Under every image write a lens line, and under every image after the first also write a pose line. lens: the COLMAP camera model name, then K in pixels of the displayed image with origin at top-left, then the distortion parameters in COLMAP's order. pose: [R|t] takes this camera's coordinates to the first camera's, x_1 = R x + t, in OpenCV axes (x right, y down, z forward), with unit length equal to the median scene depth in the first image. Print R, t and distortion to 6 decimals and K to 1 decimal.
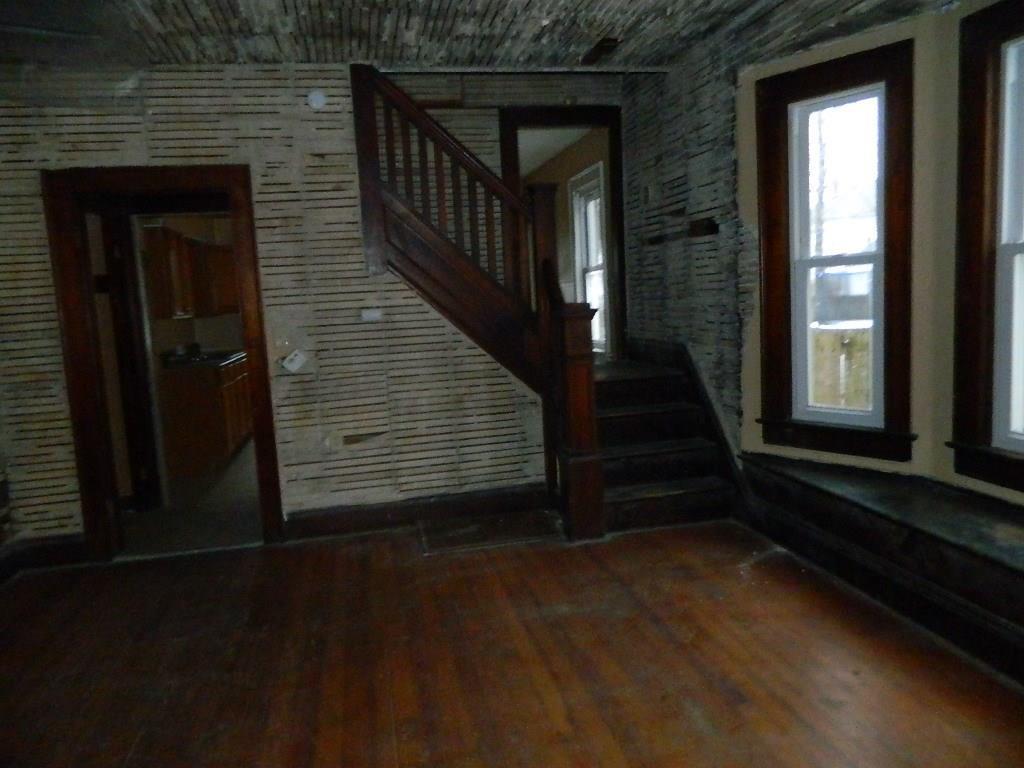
lens RADIAL K [[768.3, 0, 512.0], [0, 768.3, 384.0], [0, 0, 1]] dist [0.038360, 0.000471]
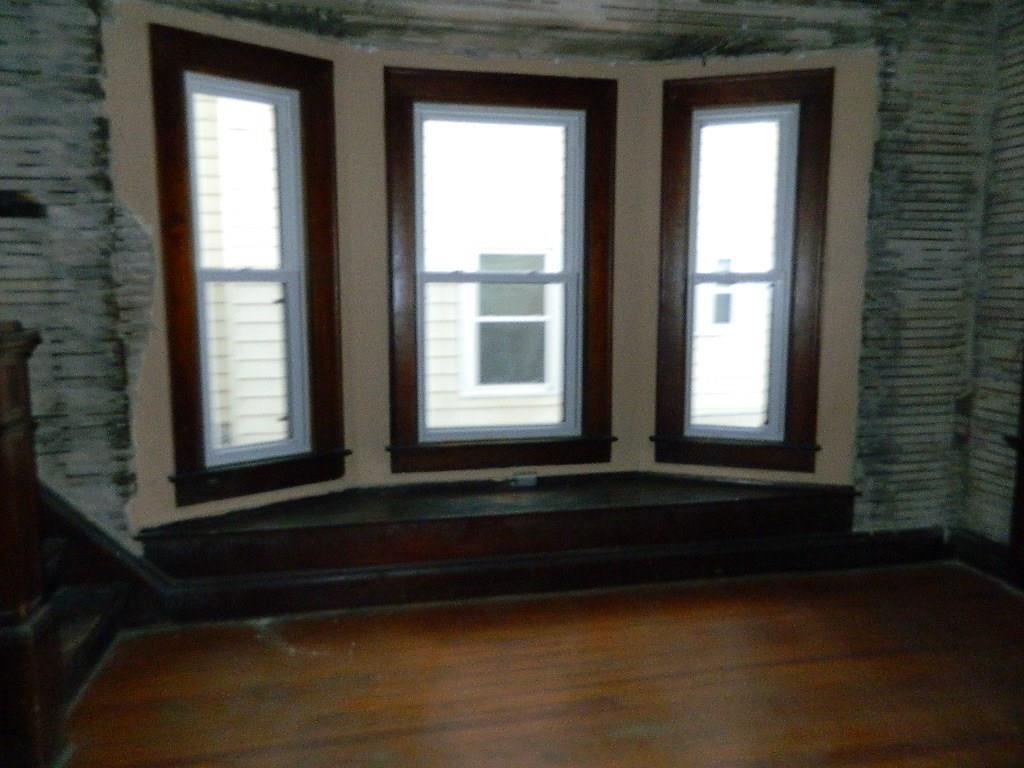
lens RADIAL K [[764.9, 0, 512.0], [0, 764.9, 384.0], [0, 0, 1]] dist [-0.007606, -0.001438]
pose [[-0.002416, -0.081213, 0.996694, -0.409228], [0.122222, 0.989200, 0.080898, -0.063775], [-0.992500, 0.122014, 0.007536, 0.653373]]
